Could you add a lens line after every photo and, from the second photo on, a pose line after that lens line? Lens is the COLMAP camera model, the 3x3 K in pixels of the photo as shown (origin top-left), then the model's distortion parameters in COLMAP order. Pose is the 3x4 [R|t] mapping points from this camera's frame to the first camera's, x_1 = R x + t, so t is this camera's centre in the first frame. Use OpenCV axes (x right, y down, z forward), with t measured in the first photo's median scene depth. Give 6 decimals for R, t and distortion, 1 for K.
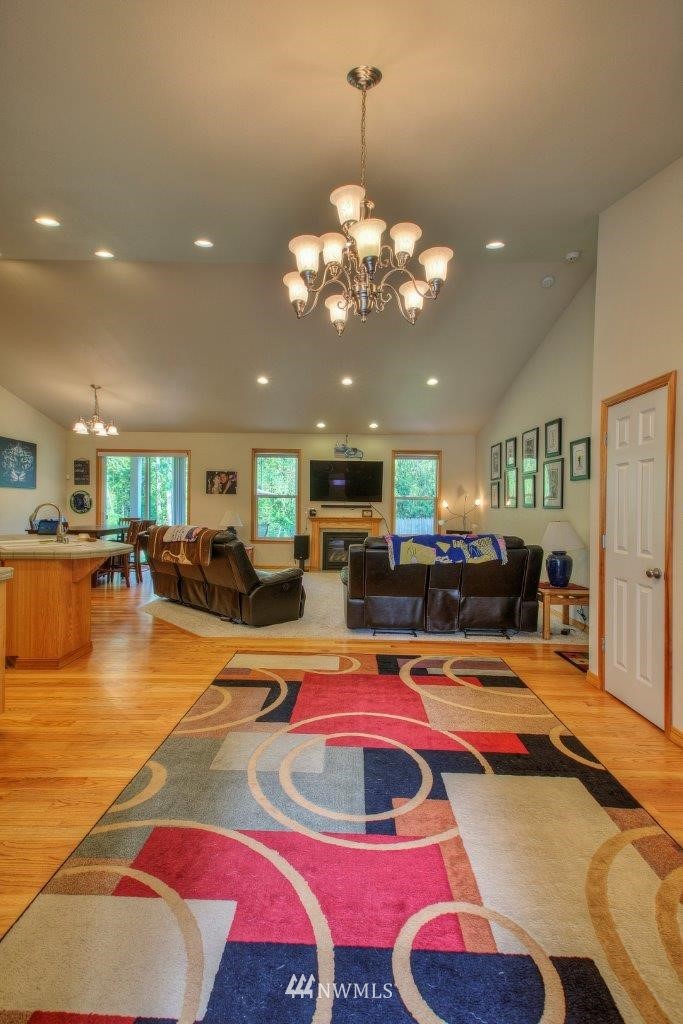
lens RADIAL K [[464.4, 0, 341.5], [0, 464.4, 512.0], [0, 0, 1]] dist [0.030583, -0.000805]
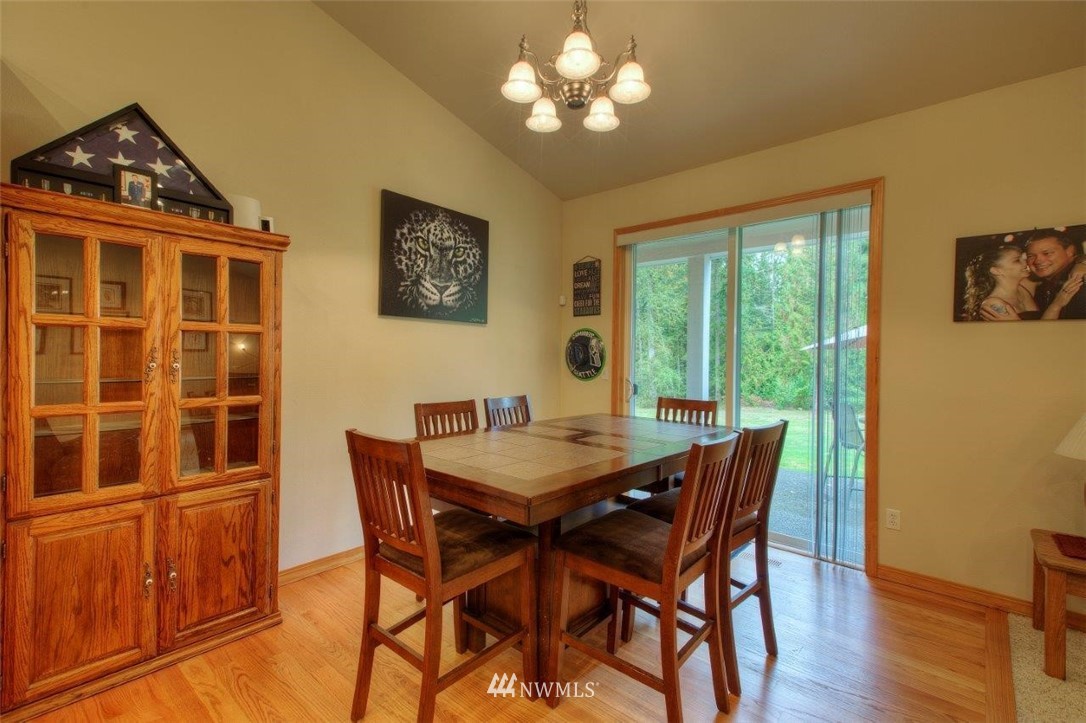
lens RADIAL K [[492.5, 0, 543.0], [0, 492.5, 361.5], [0, 0, 1]] dist [0.030583, -0.000805]
pose [[0.763375, 0.006080, -0.645927, -0.284855], [-0.012327, 0.999911, -0.005155, -0.011636], [0.645838, 0.011898, 0.763382, 0.621945]]
